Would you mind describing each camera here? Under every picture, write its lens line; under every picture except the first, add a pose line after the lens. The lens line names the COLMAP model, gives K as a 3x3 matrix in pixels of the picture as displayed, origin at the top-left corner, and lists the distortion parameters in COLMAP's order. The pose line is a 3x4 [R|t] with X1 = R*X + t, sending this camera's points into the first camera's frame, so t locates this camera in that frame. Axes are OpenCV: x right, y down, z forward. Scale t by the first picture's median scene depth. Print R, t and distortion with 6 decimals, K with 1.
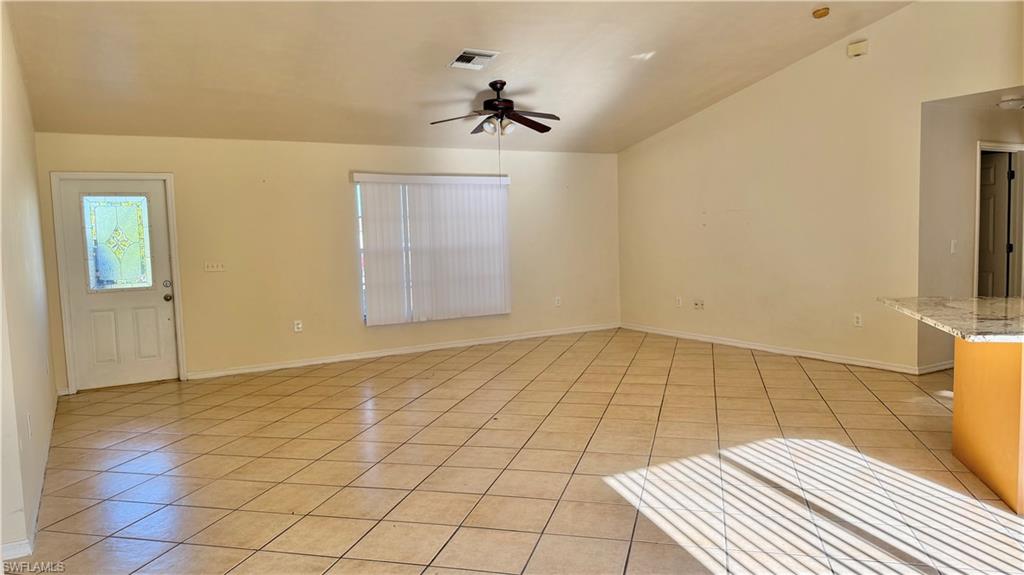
lens RADIAL K [[719.9, 0, 516.0], [0, 719.9, 292.0], [0, 0, 1]] dist [0.157249, -0.273900]
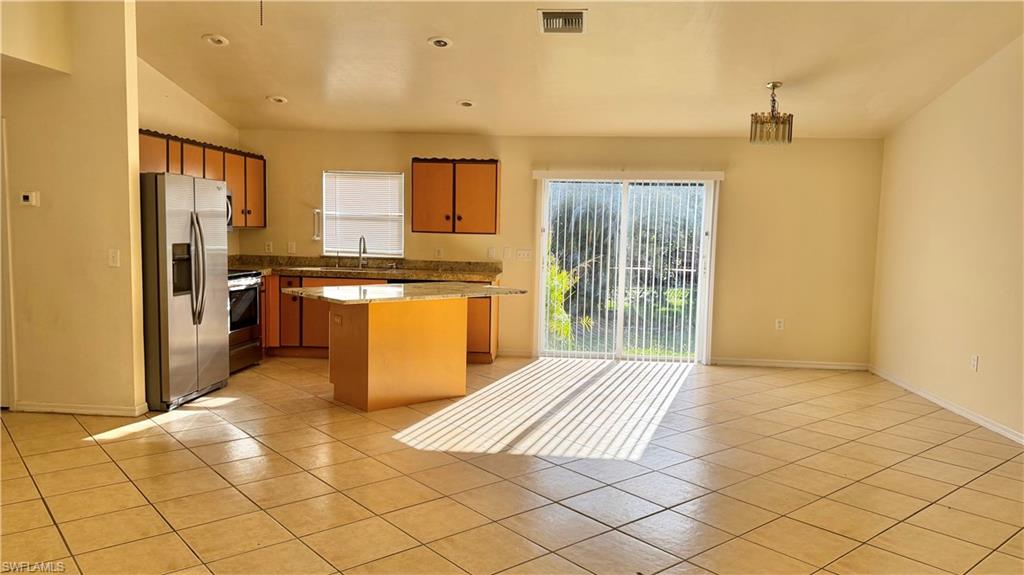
lens RADIAL K [[719.9, 0, 516.0], [0, 719.9, 292.0], [0, 0, 1]] dist [0.157249, -0.273900]
pose [[-0.820521, -0.040185, 0.570202, -0.333343], [0.049040, 0.988899, 0.140261, -0.153418], [-0.569508, 0.143050, -0.809442, 1.871048]]
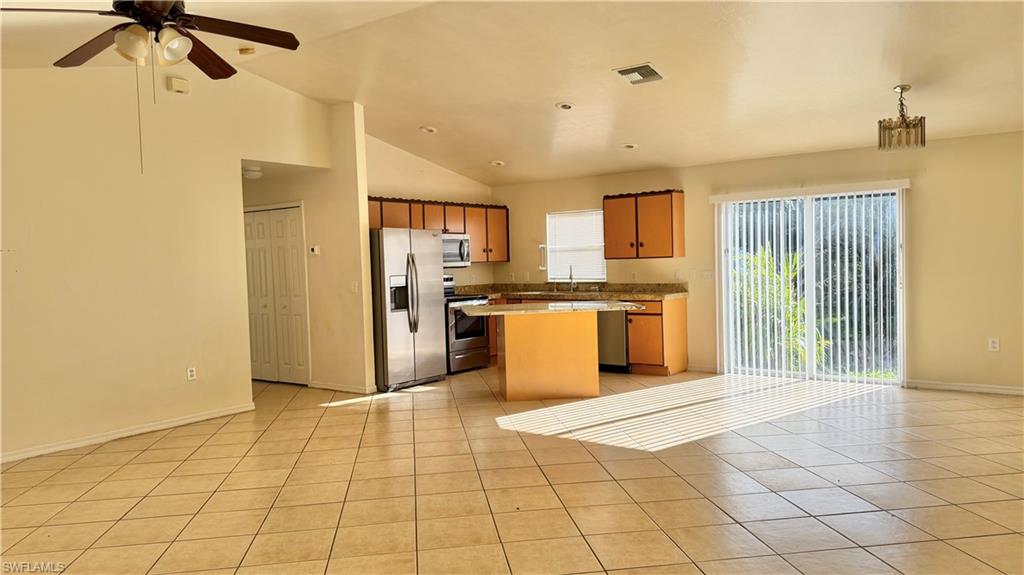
lens RADIAL K [[719.9, 0, 516.0], [0, 719.9, 292.0], [0, 0, 1]] dist [0.157249, -0.273900]
pose [[-0.392505, -0.002082, 0.919747, -0.905748], [0.116911, 0.991773, 0.052137, -0.106001], [-0.912289, 0.127993, -0.389032, 1.596281]]
